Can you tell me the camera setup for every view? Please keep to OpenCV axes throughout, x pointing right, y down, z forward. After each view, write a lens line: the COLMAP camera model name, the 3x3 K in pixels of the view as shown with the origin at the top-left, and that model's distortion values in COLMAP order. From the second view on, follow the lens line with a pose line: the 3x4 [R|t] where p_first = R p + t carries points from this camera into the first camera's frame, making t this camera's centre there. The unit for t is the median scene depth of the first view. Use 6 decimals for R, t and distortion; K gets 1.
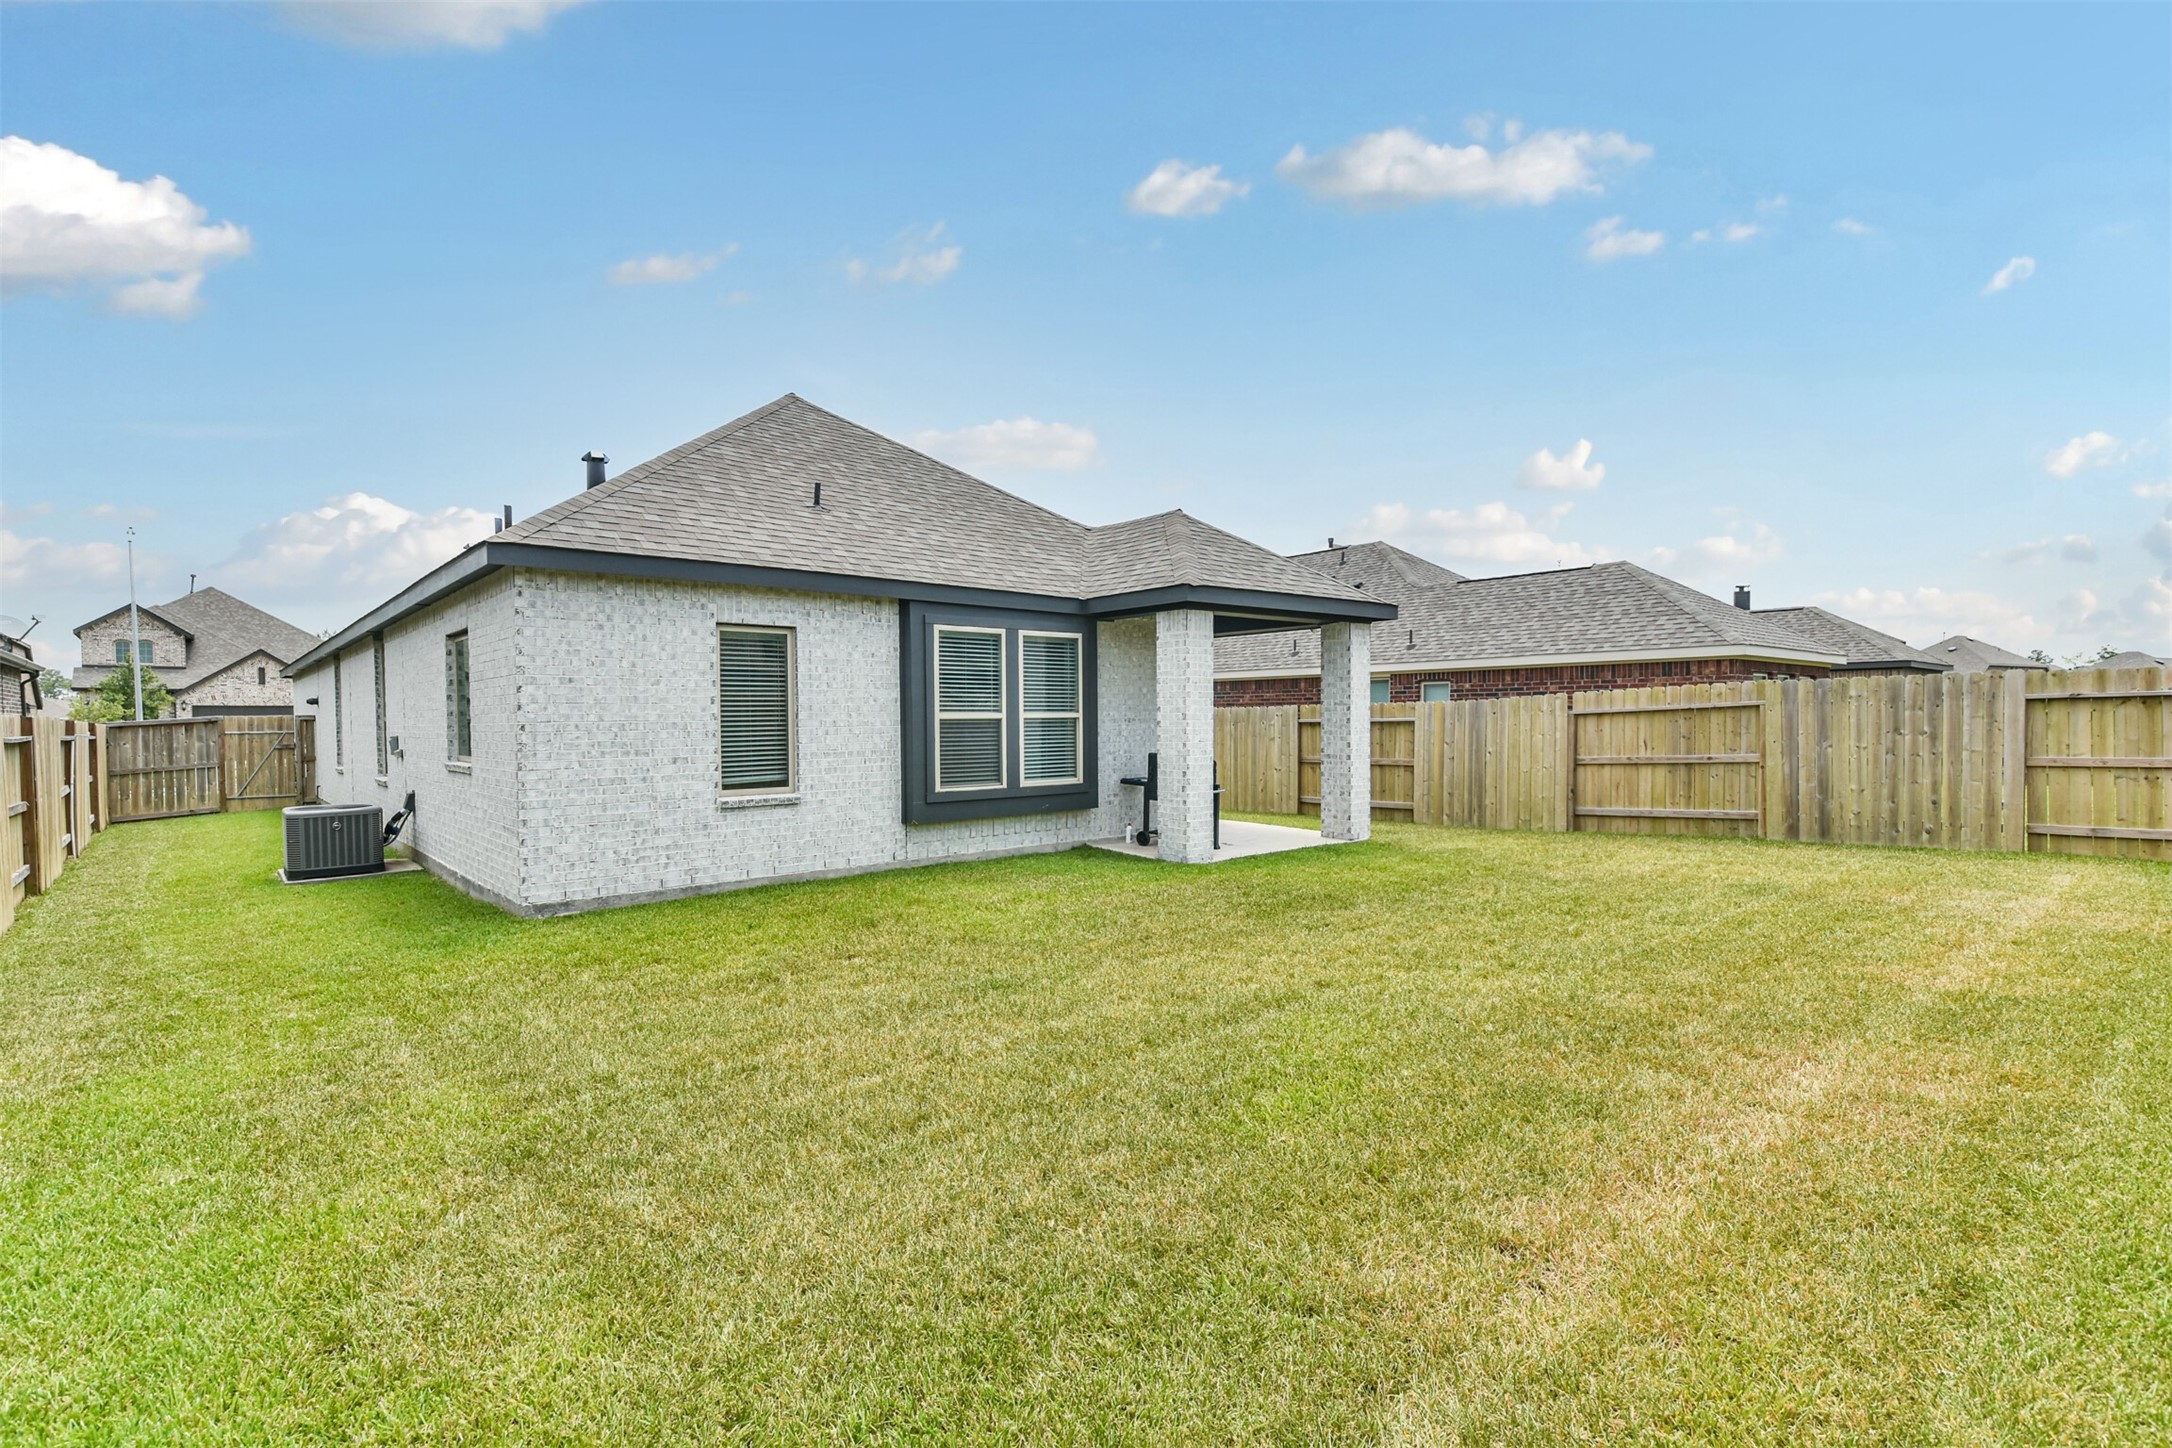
lens RADIAL K [[940.3, 0, 1084.7], [0, 940.3, 741.5], [0, 0, 1]] dist [0.004184, -0.000041]
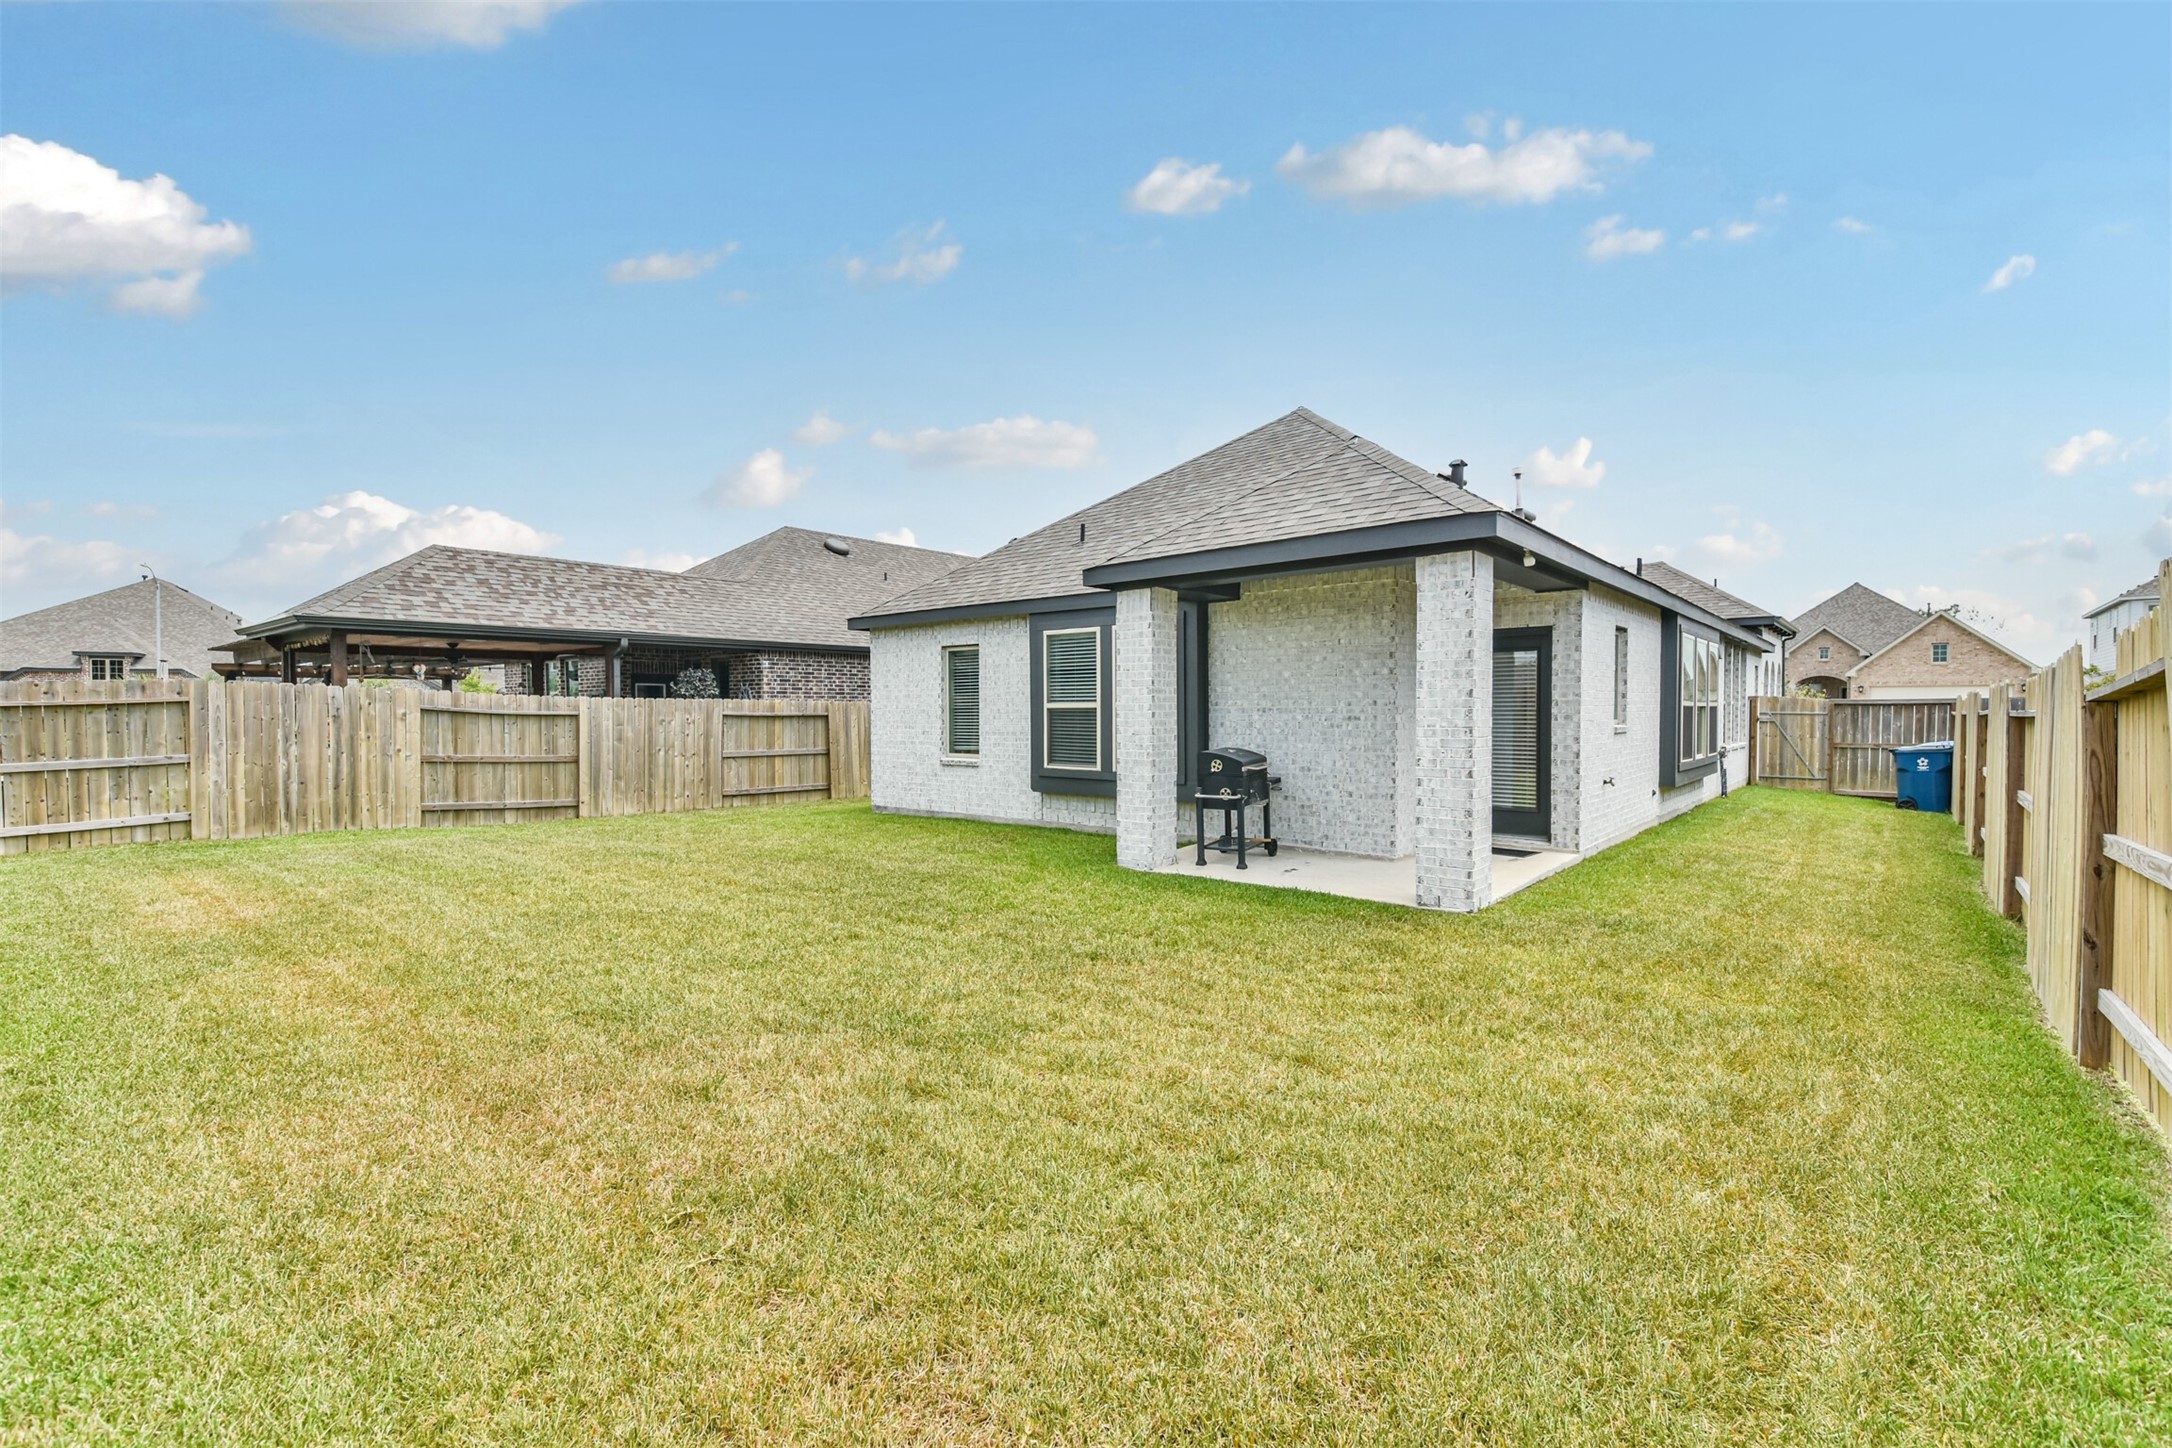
lens RADIAL K [[946.1, 0, 1093.1], [0, 946.1, 720.8], [0, 0, 1]] dist [0.004798, -0.000669]
pose [[0.186696, 0.020702, -0.982200, 1.070166], [-0.019436, 0.999660, 0.017376, -0.030182], [0.982225, 0.015846, 0.187035, 0.840981]]
